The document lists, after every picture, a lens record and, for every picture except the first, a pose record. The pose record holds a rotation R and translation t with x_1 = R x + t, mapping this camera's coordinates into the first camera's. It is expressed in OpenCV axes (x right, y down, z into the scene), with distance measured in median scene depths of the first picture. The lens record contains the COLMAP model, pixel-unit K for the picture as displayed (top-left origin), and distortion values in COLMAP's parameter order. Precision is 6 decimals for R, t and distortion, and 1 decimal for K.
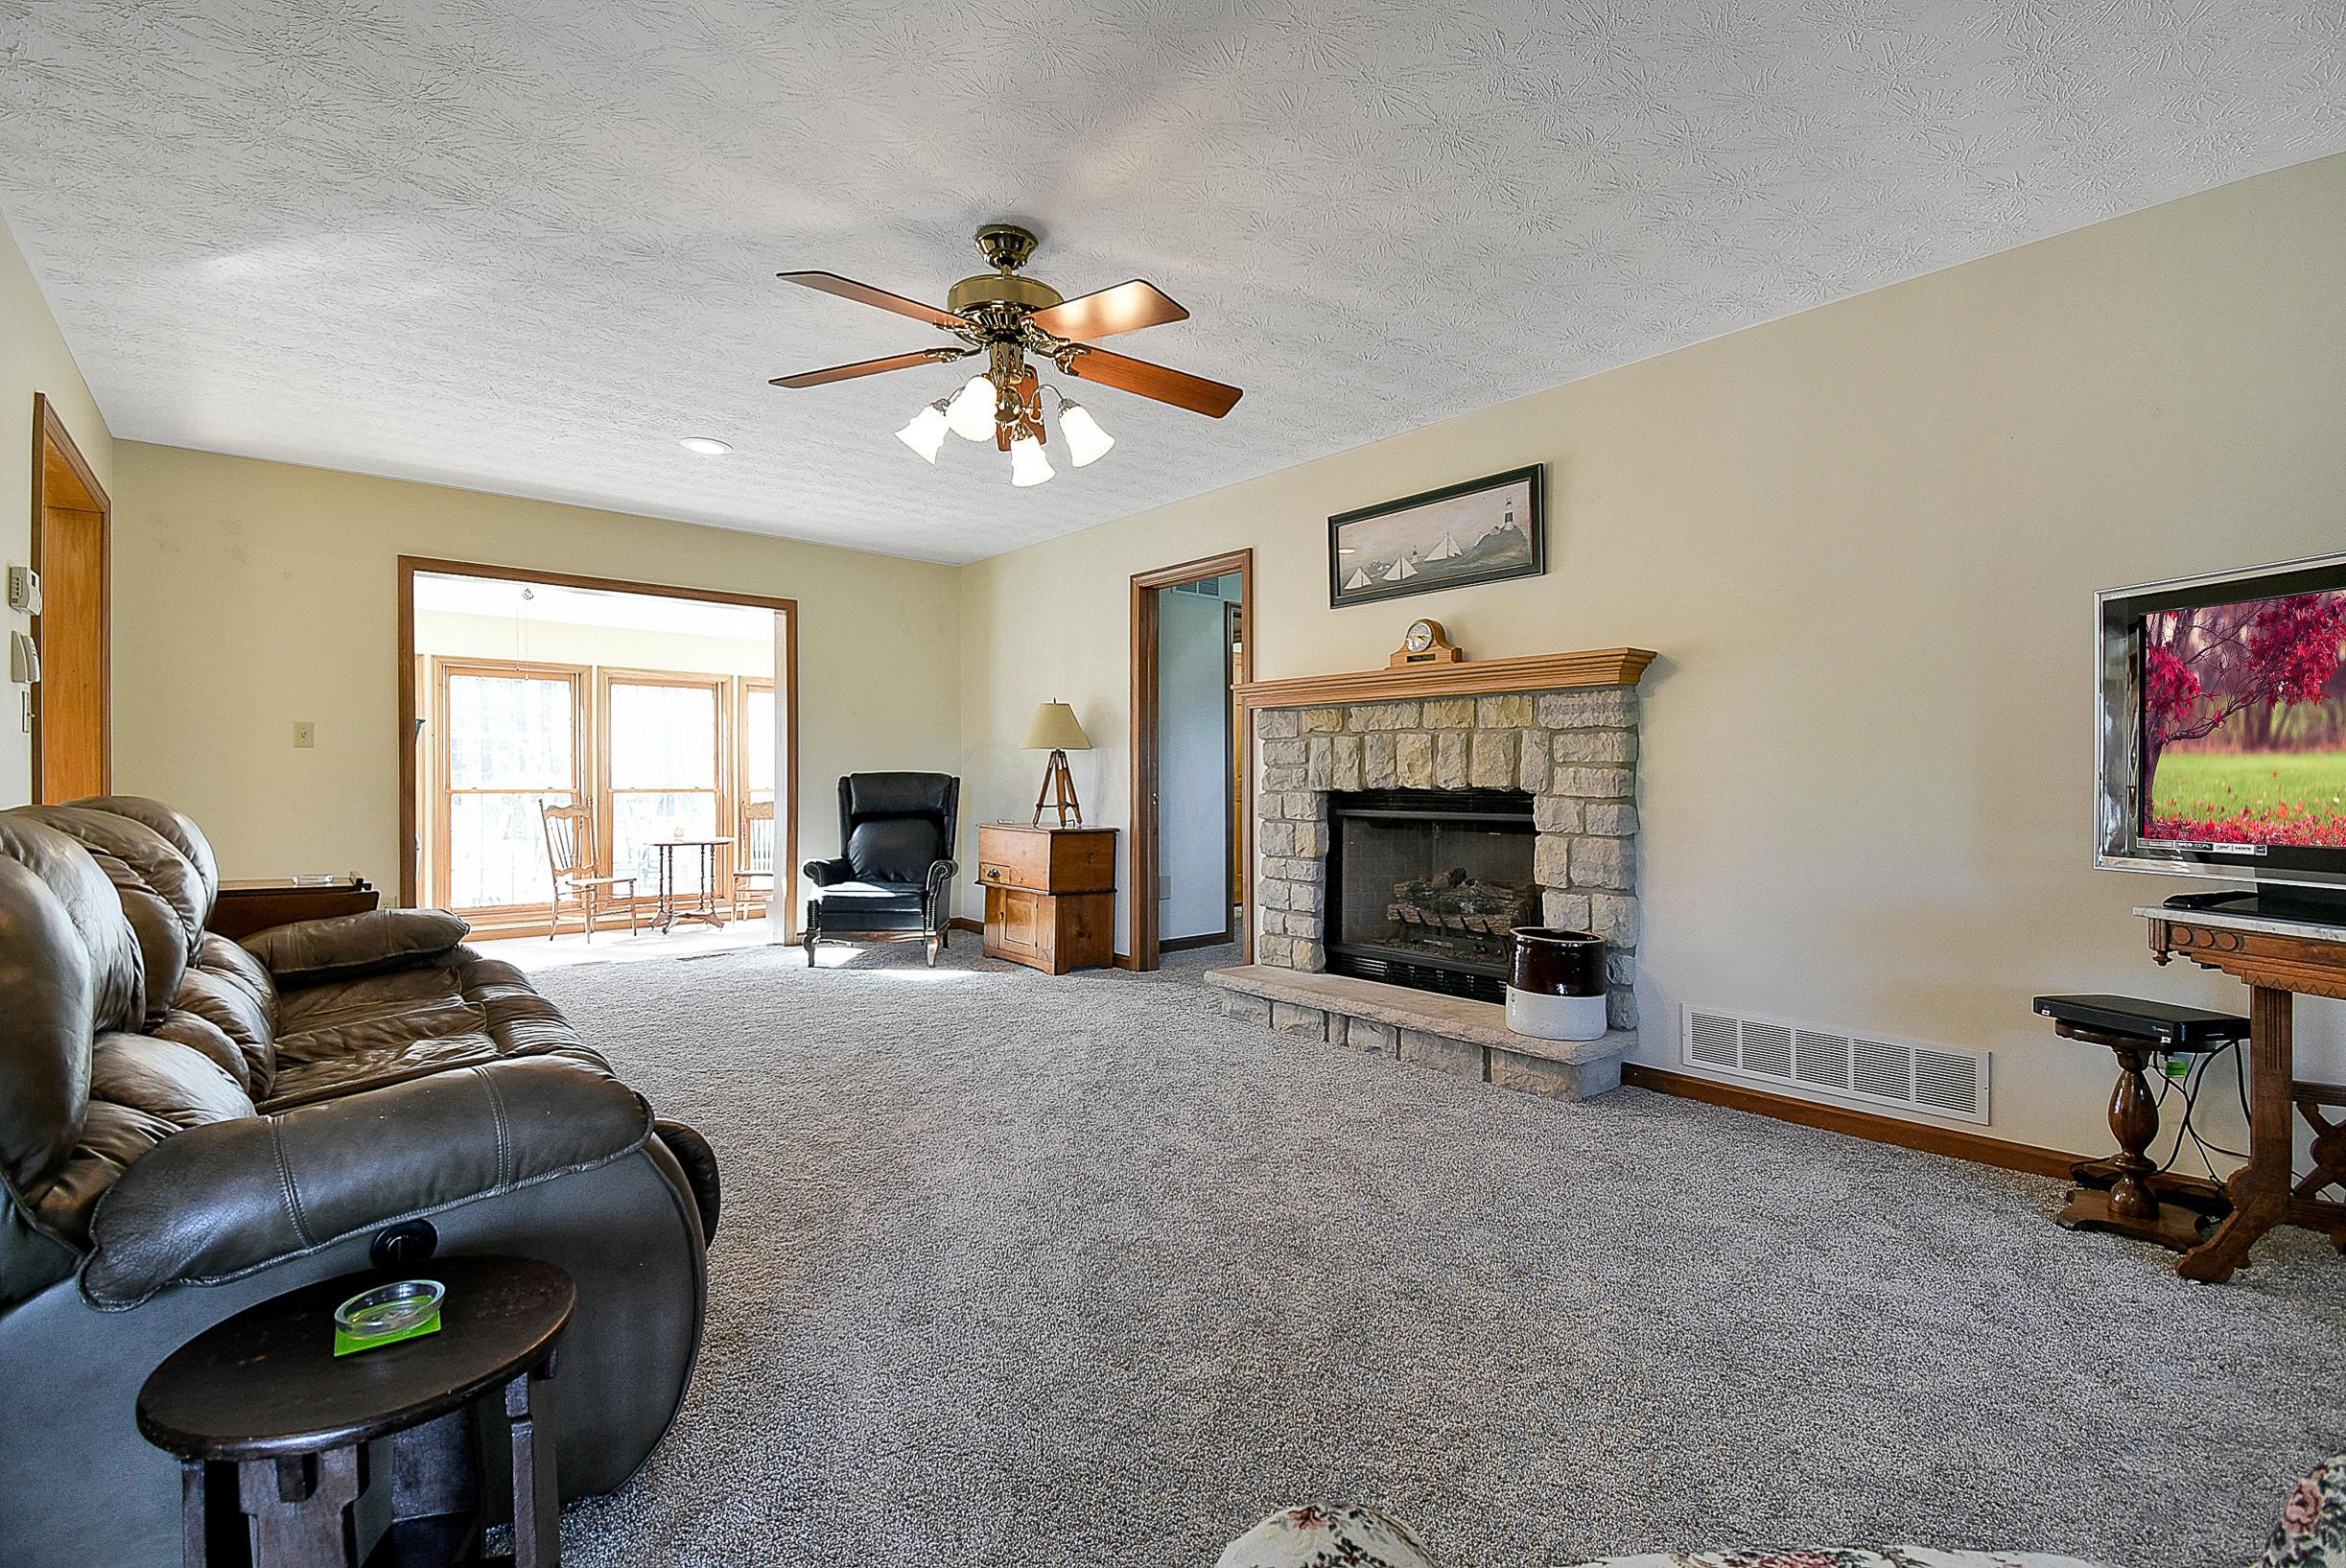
lens RADIAL K [[1054.5, 0, 1184.7], [0, 1054.5, 781.0], [0, 0, 1]] dist [0.013002, -0.003021]
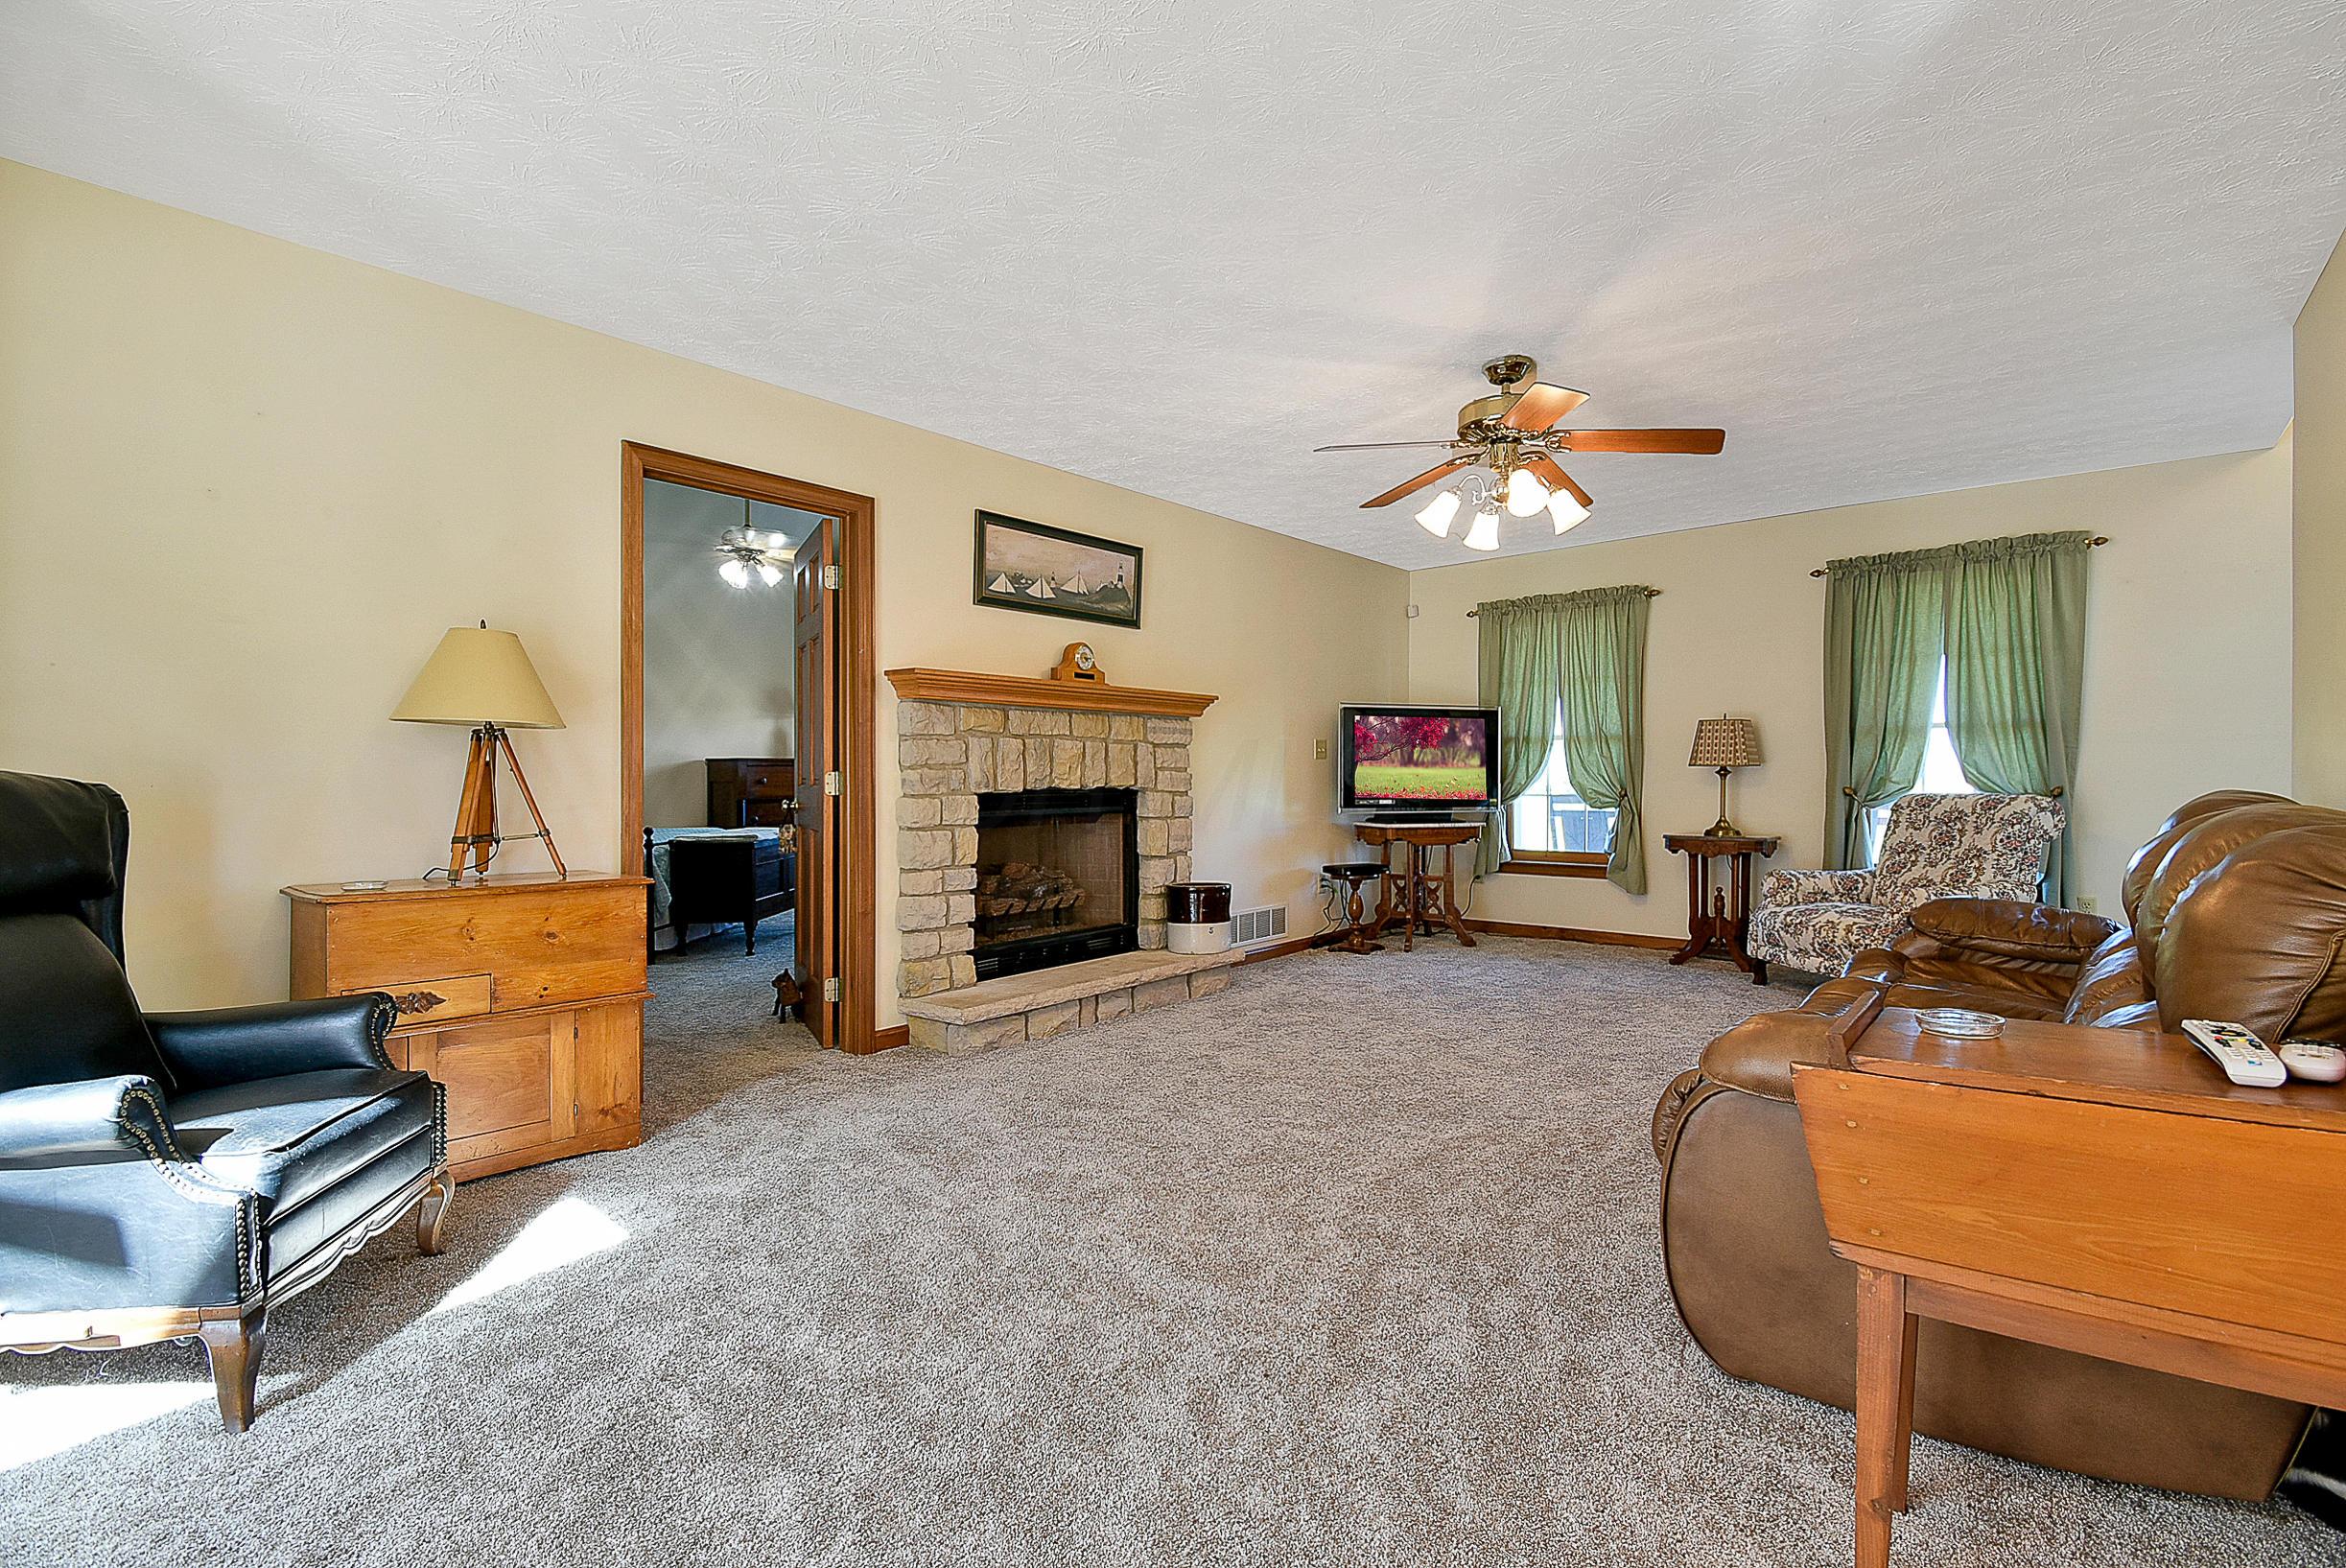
lens RADIAL K [[1054.5, 0, 1183.0], [0, 1054.5, 796.5], [0, 0, 1]] dist [0.013002, -0.003021]
pose [[-0.164993, -0.009861, 0.986245, -1.007766], [0.019292, 0.999726, 0.013223, 0.003489], [-0.986106, 0.021208, -0.164757, 1.165045]]
